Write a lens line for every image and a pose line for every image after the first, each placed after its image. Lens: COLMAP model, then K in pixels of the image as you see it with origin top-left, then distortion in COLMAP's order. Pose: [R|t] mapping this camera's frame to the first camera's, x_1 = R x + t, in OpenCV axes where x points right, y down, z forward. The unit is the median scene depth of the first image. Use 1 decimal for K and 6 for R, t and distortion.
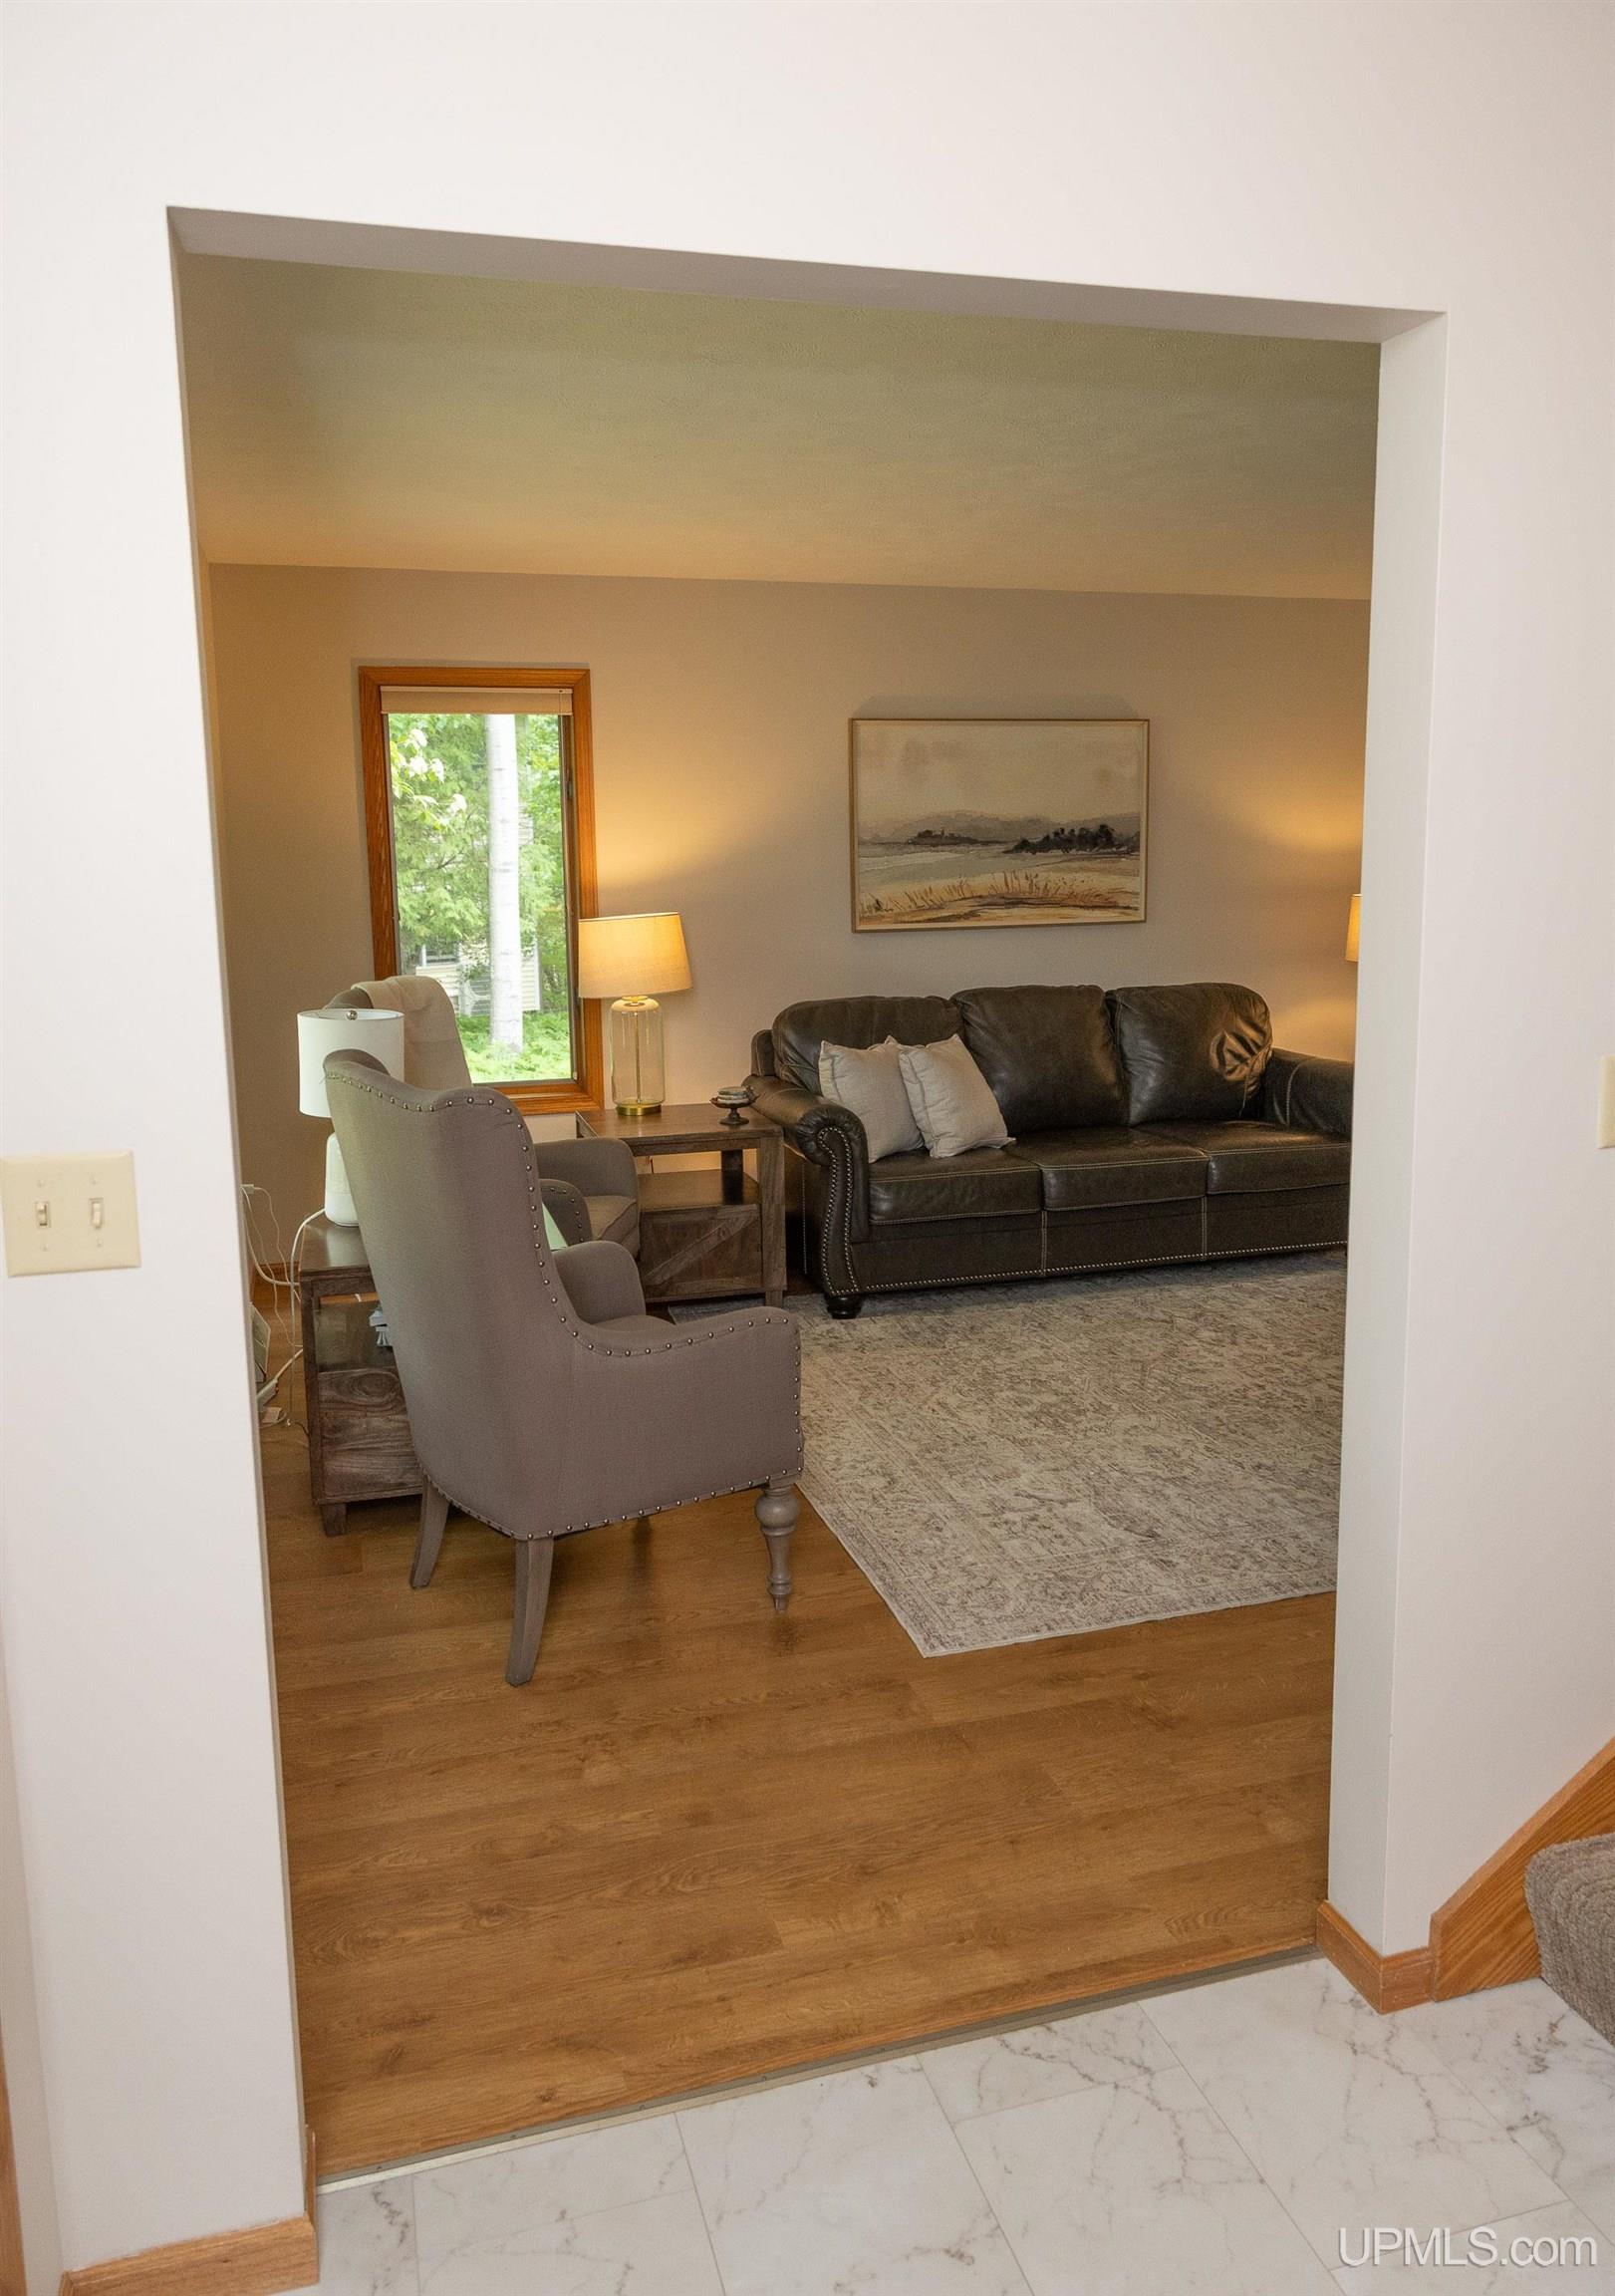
lens RADIAL K [[1634.6, 0, 804.4], [0, 1634.6, 1091.4], [0, 0, 1]] dist [-0.000944, 0.000483]
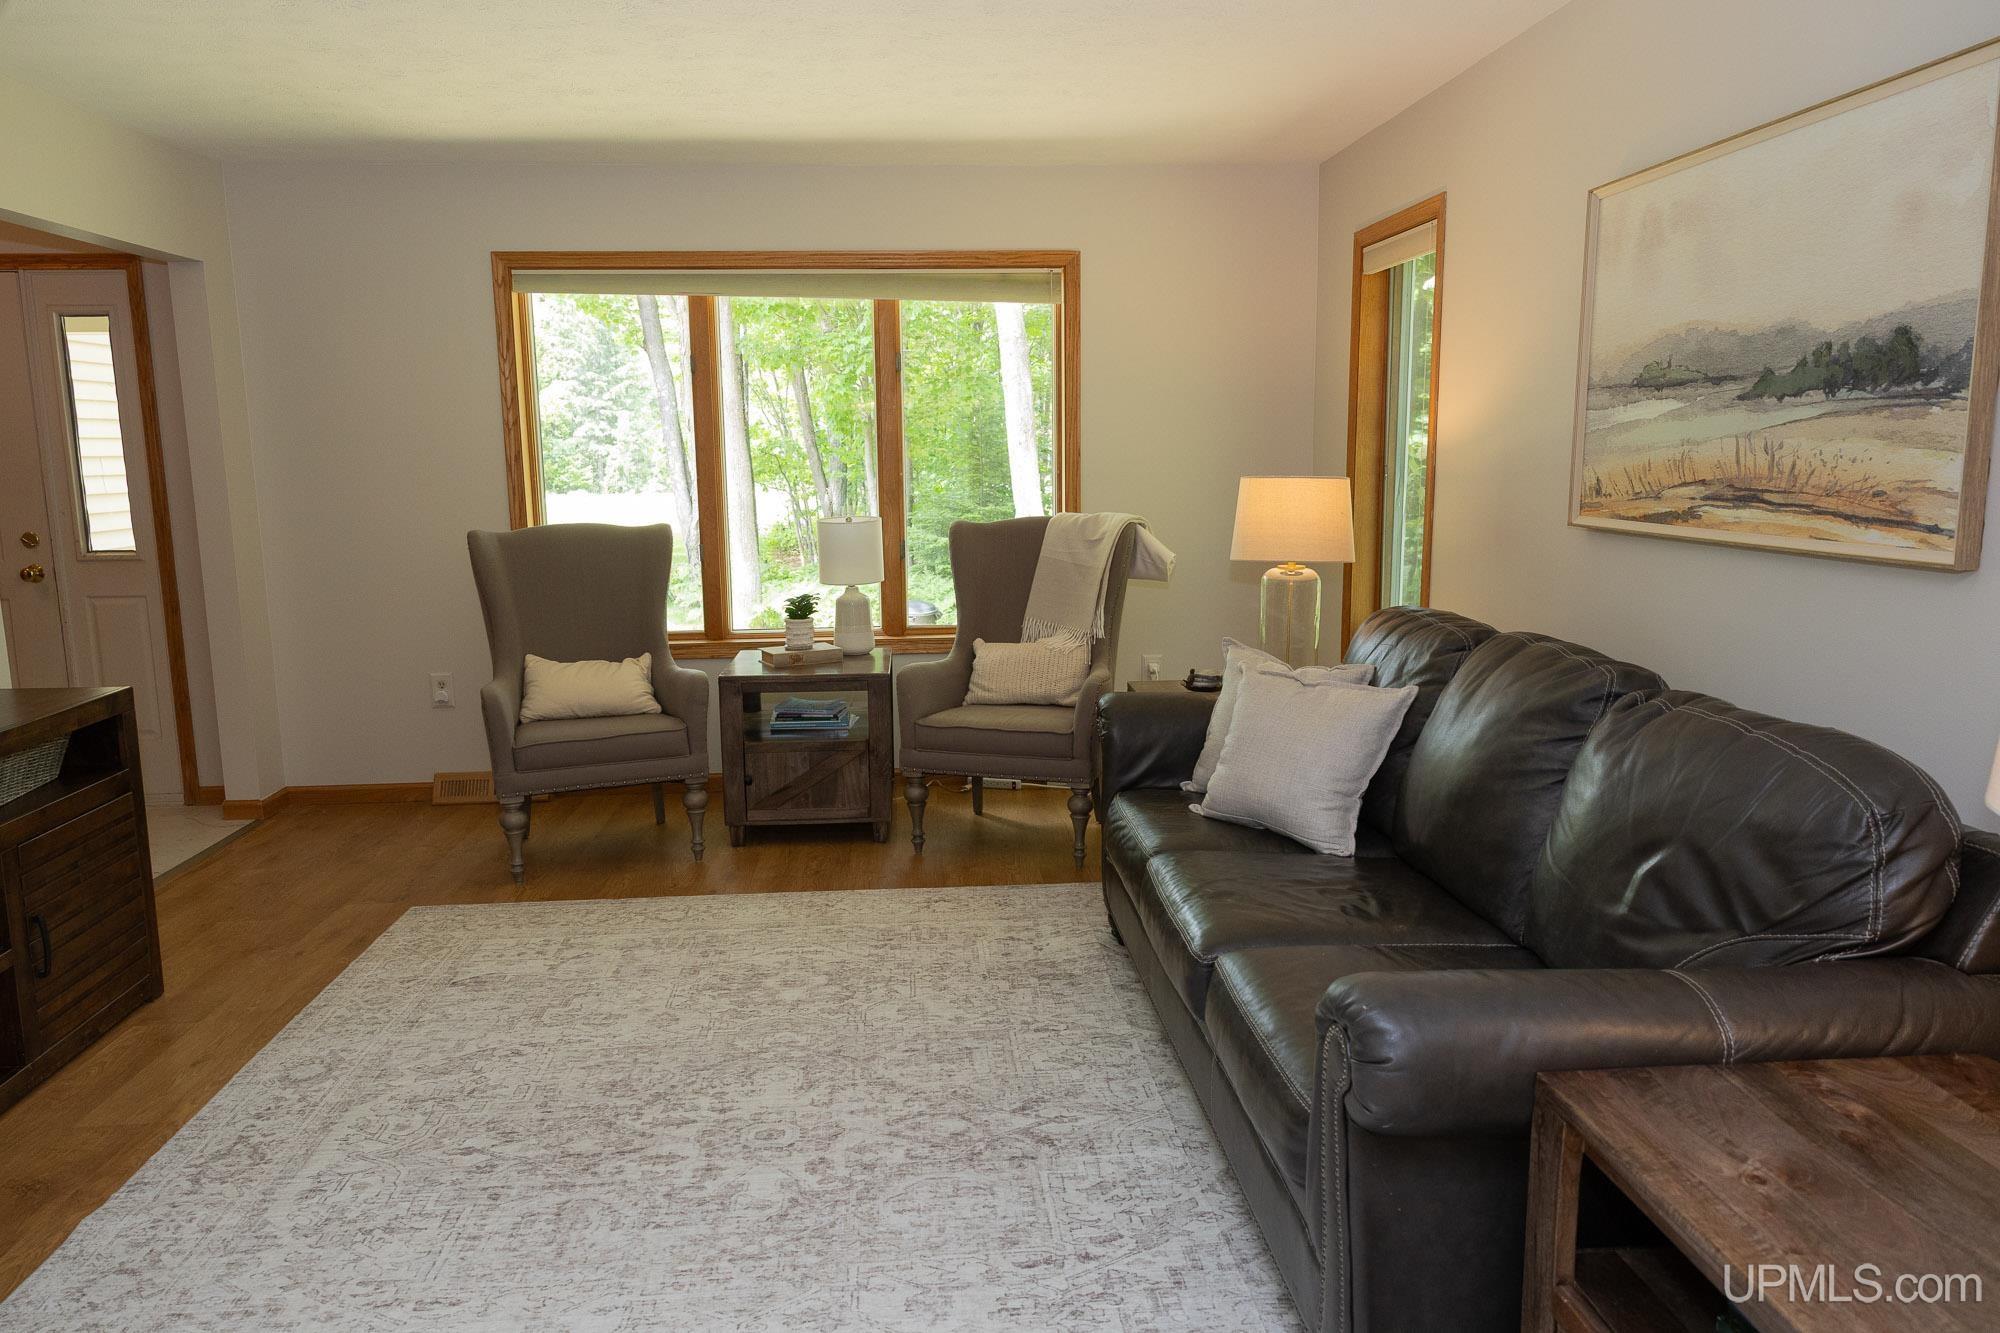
lens RADIAL K [[1340.1, 0, 1000.0], [0, 1340.1, 666.5], [0, 0, 1]] dist [-0.001621, 0.004109]
pose [[-0.208491, 0.178834, -0.961535, 0.600055], [-0.129937, 0.969360, 0.208463, -0.124430], [0.969354, 0.168401, -0.178866, 0.881510]]
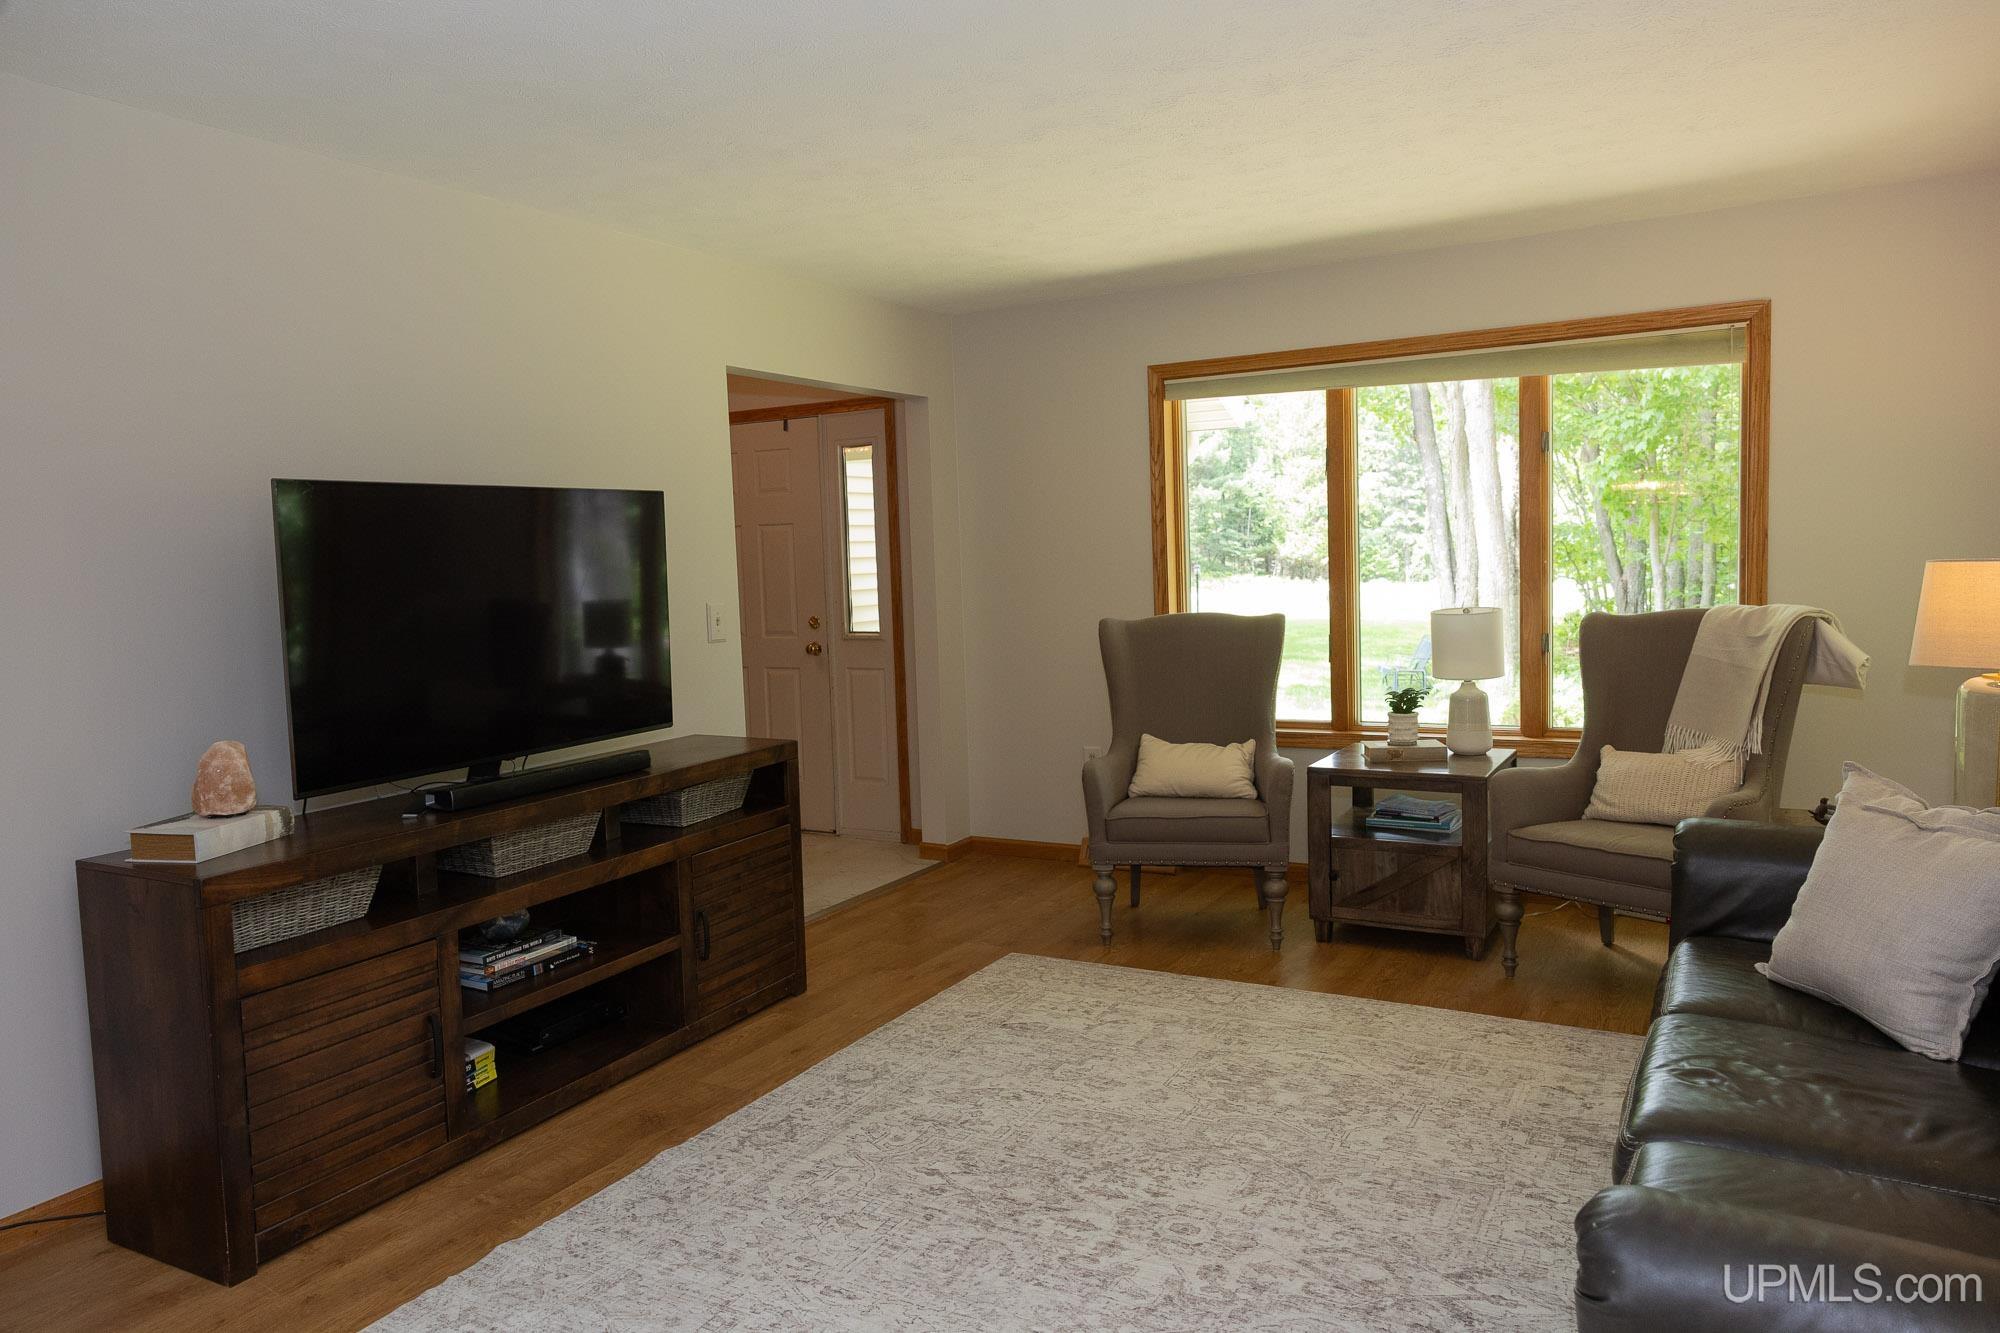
lens RADIAL K [[1340.1, 0, 1000.0], [0, 1340.1, 666.5], [0, 0, 1]] dist [-0.001621, 0.004109]
pose [[-0.715036, 0.100820, -0.691780, 0.545832], [-0.056899, 0.977870, 0.201326, -0.137306], [0.696769, 0.183317, -0.693475, 0.983295]]
